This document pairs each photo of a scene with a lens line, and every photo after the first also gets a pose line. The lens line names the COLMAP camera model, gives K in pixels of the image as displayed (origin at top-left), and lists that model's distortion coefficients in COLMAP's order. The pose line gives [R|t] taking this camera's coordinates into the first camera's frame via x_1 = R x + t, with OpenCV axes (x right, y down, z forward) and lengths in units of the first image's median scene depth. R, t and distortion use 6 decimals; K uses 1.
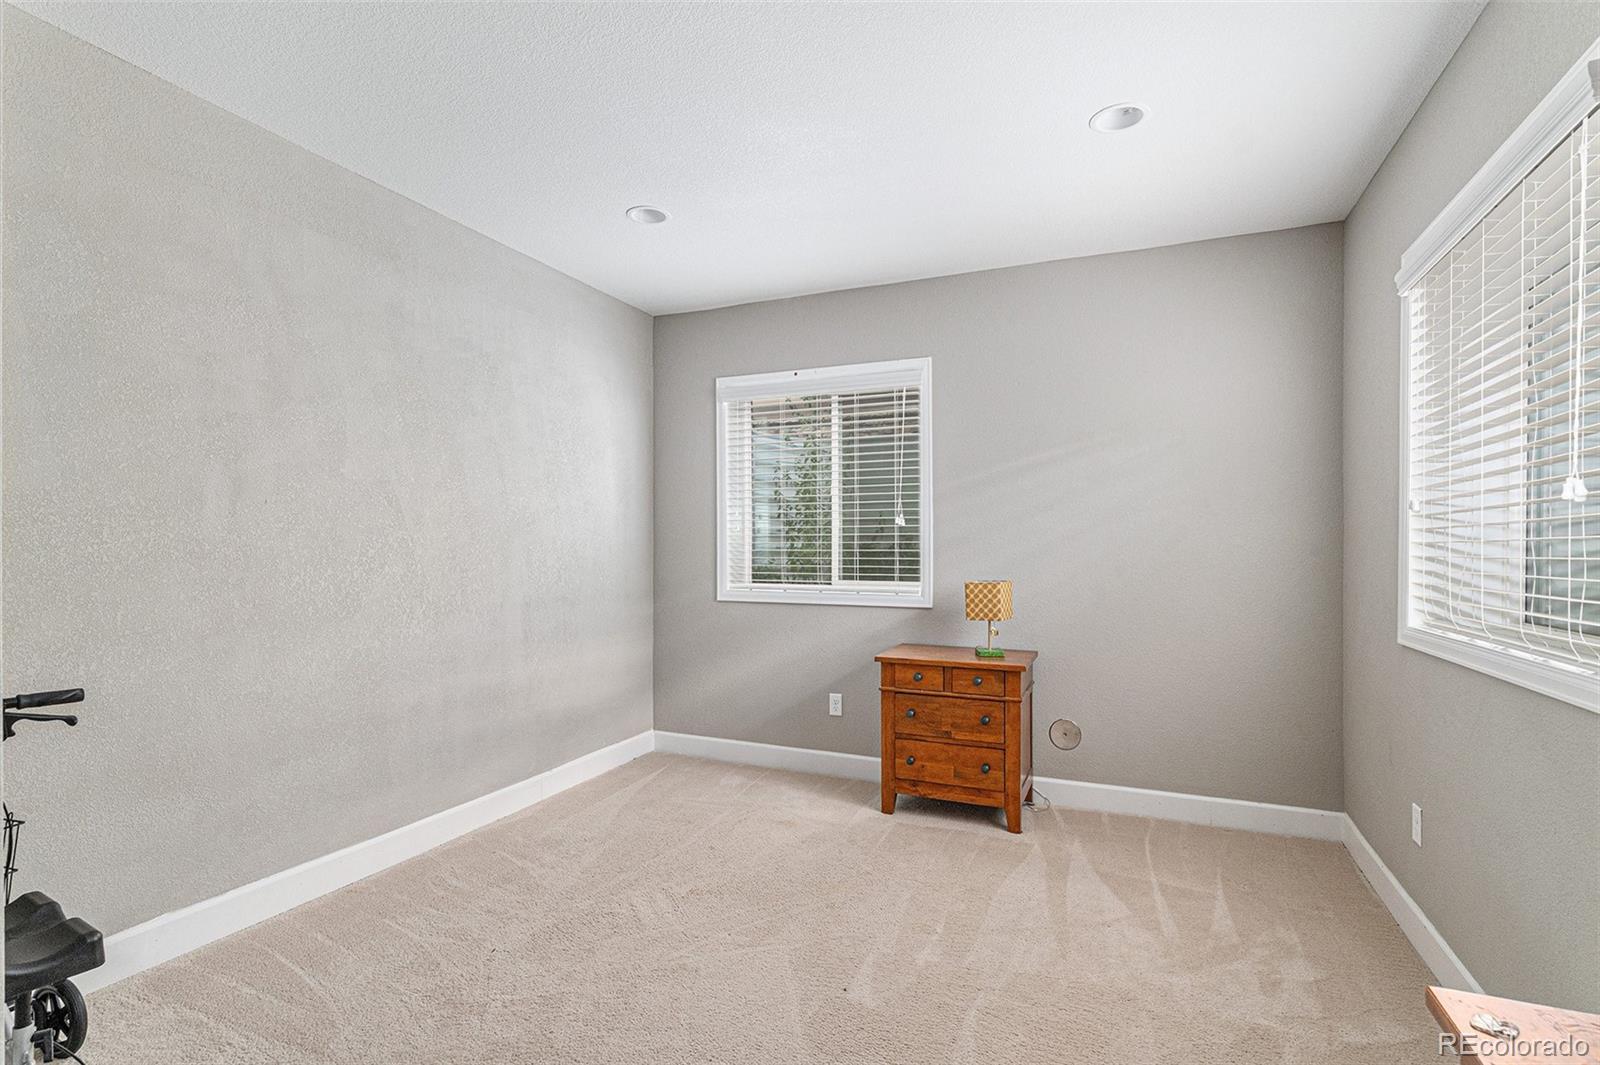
lens RADIAL K [[762.1, 0, 812.4], [0, 762.1, 549.0], [0, 0, 1]] dist [0.000125, 0.000797]
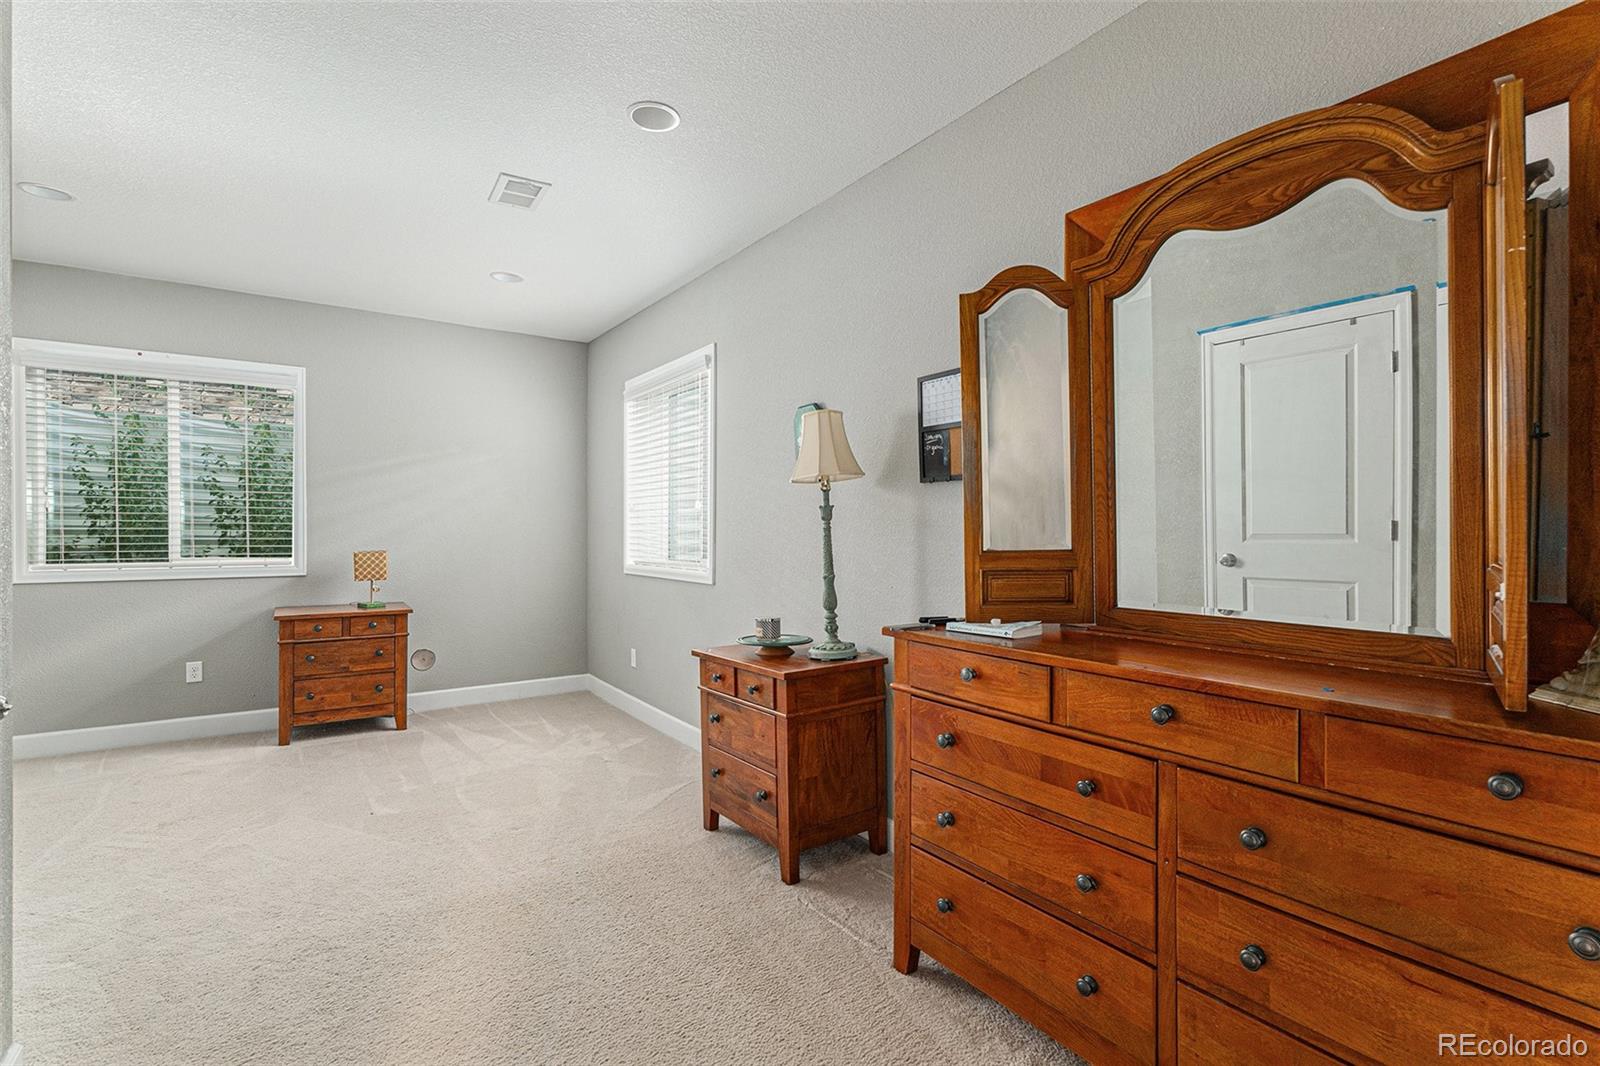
lens RADIAL K [[762.1, 0, 800.1], [0, 762.1, 531.0], [0, 0, 1]] dist [0.000125, 0.000797]
pose [[0.534854, -0.003962, 0.844935, -0.499091], [0.000150, 0.999989, 0.004594, 0.001497], [-0.844945, -0.002330, 0.534849, -0.345560]]
